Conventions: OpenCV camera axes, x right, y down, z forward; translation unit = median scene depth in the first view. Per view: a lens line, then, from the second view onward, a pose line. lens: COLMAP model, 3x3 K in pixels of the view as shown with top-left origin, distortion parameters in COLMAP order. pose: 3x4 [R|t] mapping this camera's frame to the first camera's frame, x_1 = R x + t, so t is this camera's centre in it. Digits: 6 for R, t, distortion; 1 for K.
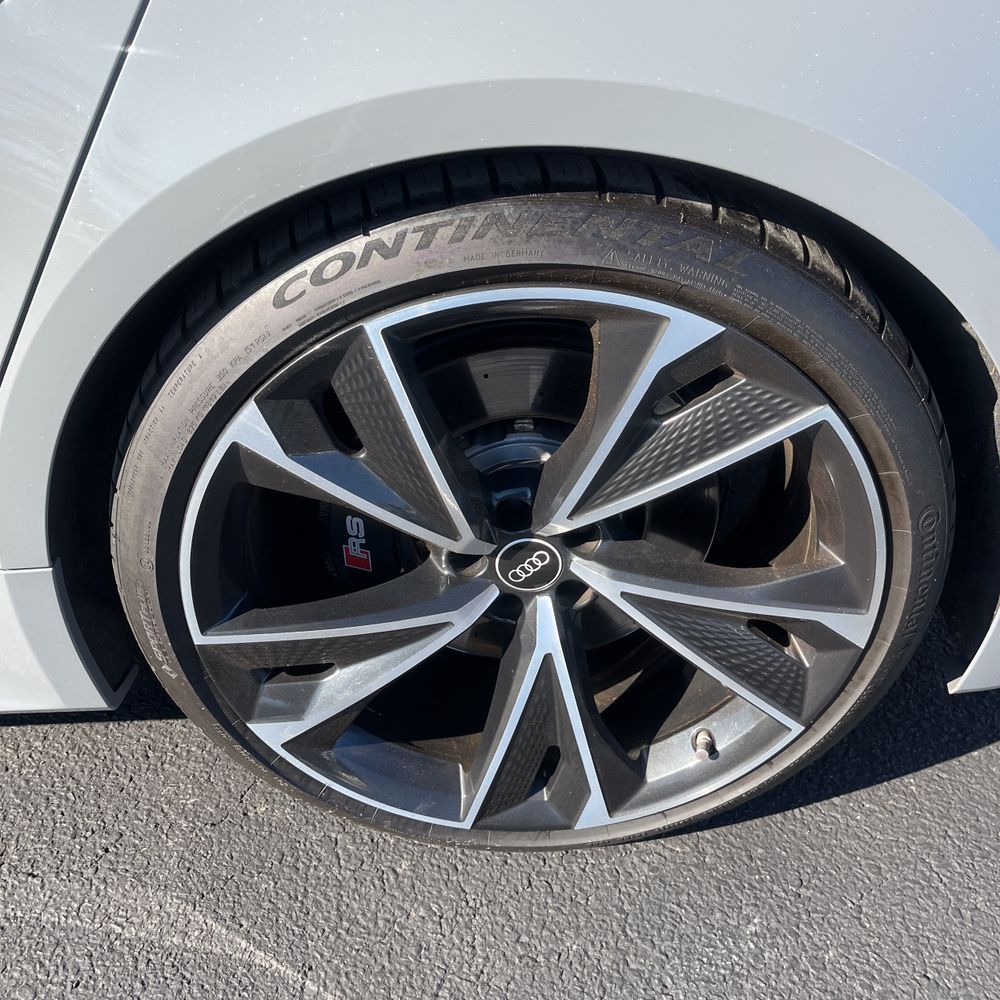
lens RADIAL K [[1036.7, 0, 491.1], [0, 1036.7, 496.4], [0, 0, 1]] dist [0.028152, 0.006705]
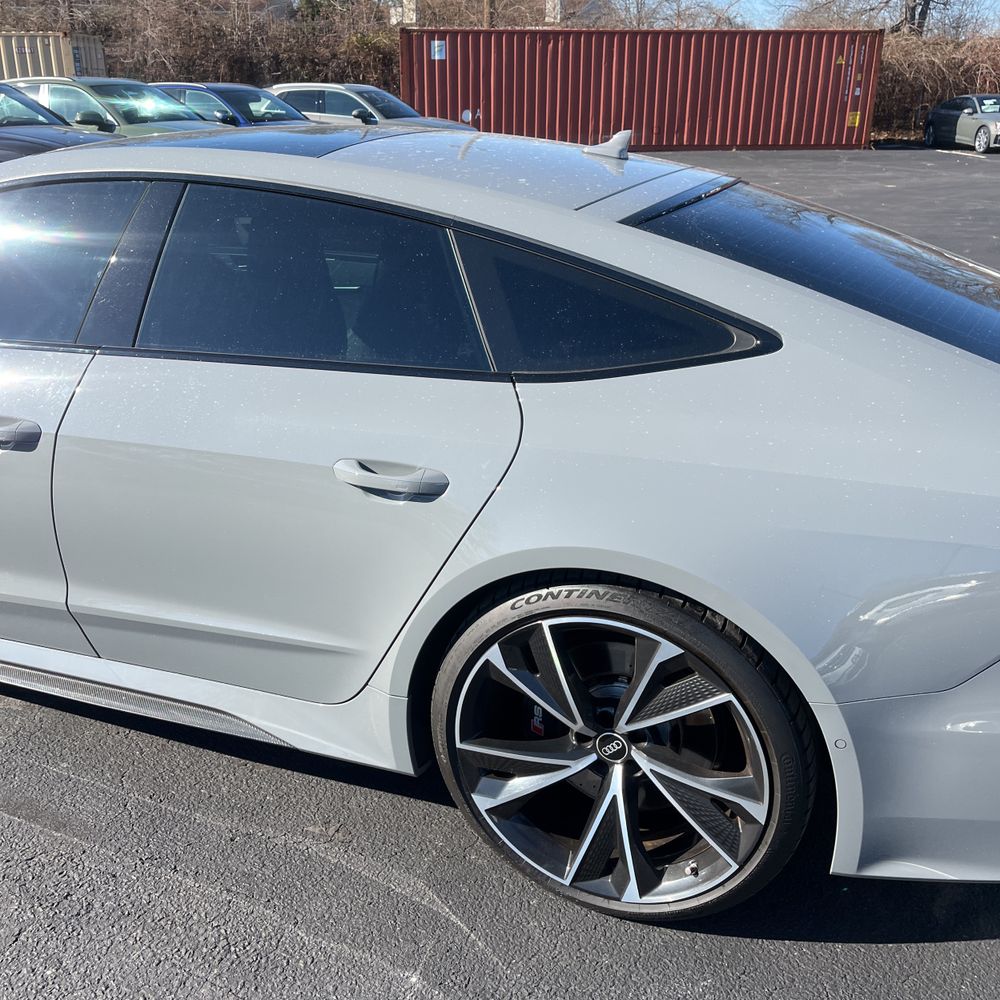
lens RADIAL K [[1022.0, 0, 479.9], [0, 1022.0, 495.2], [0, 0, 1]] dist [0.019618, -0.002497]
pose [[0.924616, 0.137198, -0.355333, 0.460504], [-0.222095, 0.952073, -0.210310, 0.077582], [0.309449, 0.273374, 0.910773, -1.112072]]
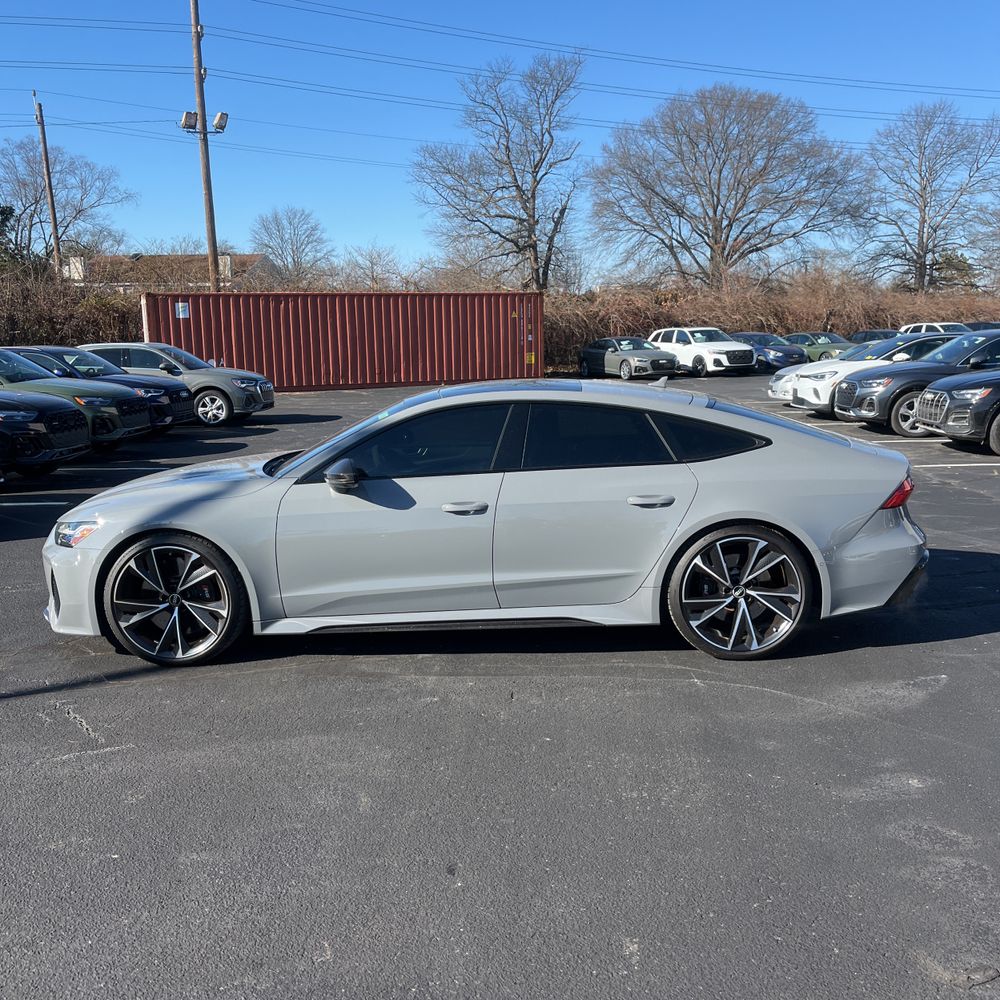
lens RADIAL K [[1022.0, 0, 479.9], [0, 1022.0, 495.2], [0, 0, 1]] dist [0.019618, -0.002497]
pose [[0.997860, -0.015303, -0.063570, -1.031911], [-0.015059, 0.892306, -0.451179, 2.181664], [0.063629, 0.451171, 0.890166, -4.388816]]
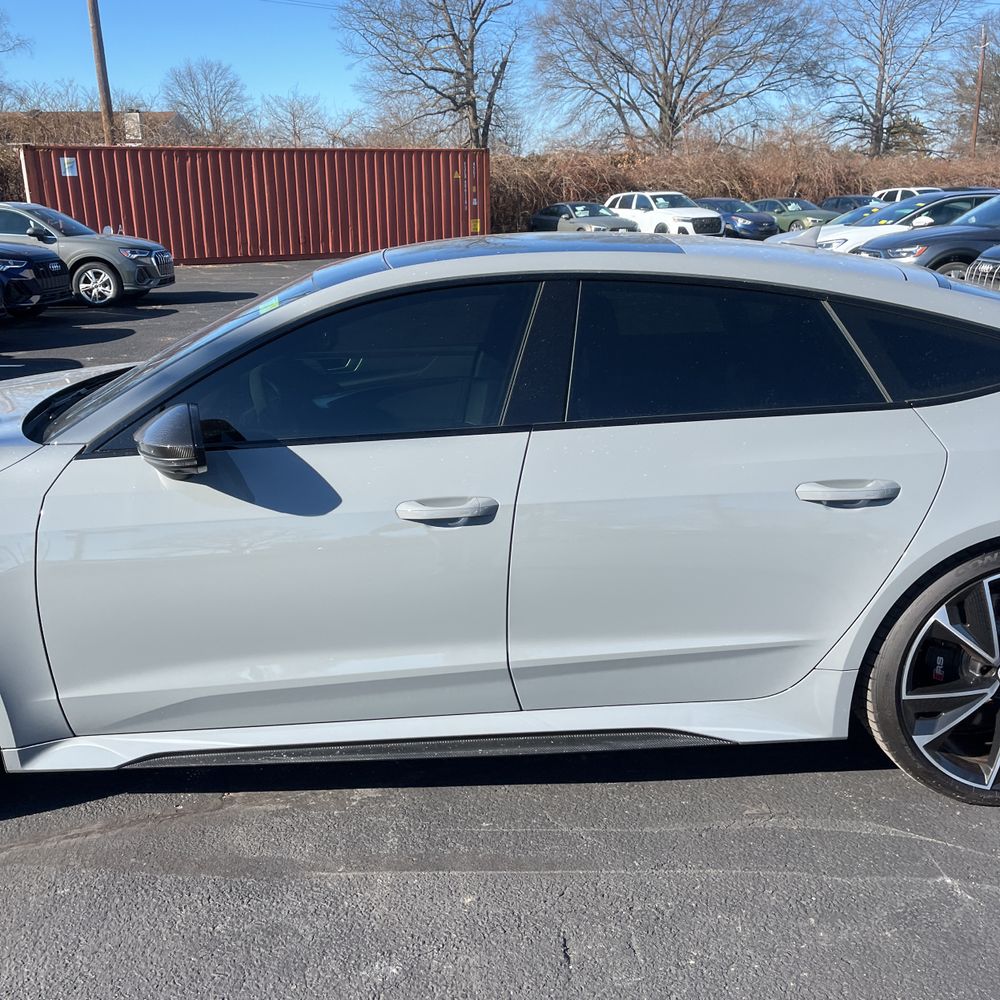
lens RADIAL K [[1022.0, 0, 479.9], [0, 1022.0, 495.2], [0, 0, 1]] dist [0.019618, -0.002497]
pose [[0.999745, -0.022234, -0.003939, -1.383085], [0.019558, 0.939856, -0.341010, 0.538727], [0.011284, 0.340846, 0.940052, -1.783537]]
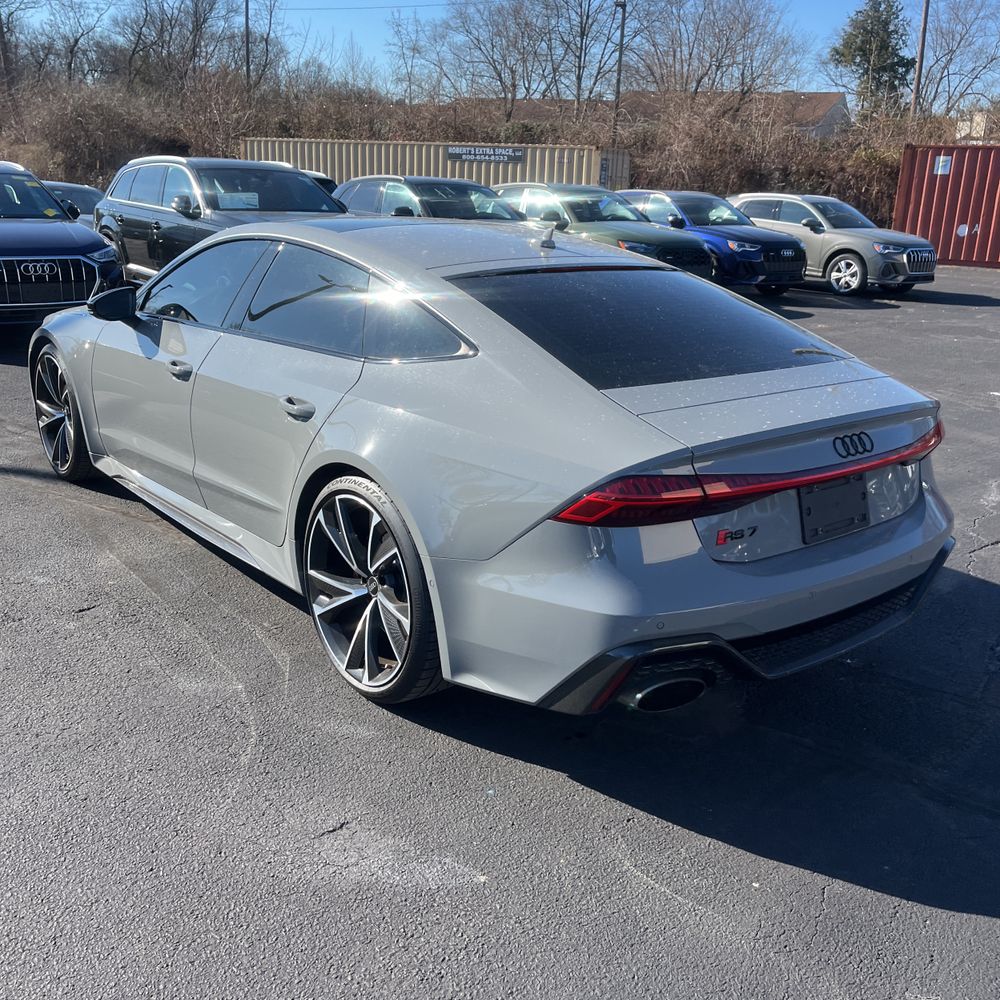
lens RADIAL K [[1002.6, 0, 490.4], [0, 1002.6, 498.2], [0, 0, 1]] dist [0.027673, -0.016100]
pose [[0.625113, 0.247967, -0.740099, 2.702714], [-0.485480, 0.865986, -0.119908, 0.023696], [0.611182, 0.434259, 0.661722, -1.099879]]
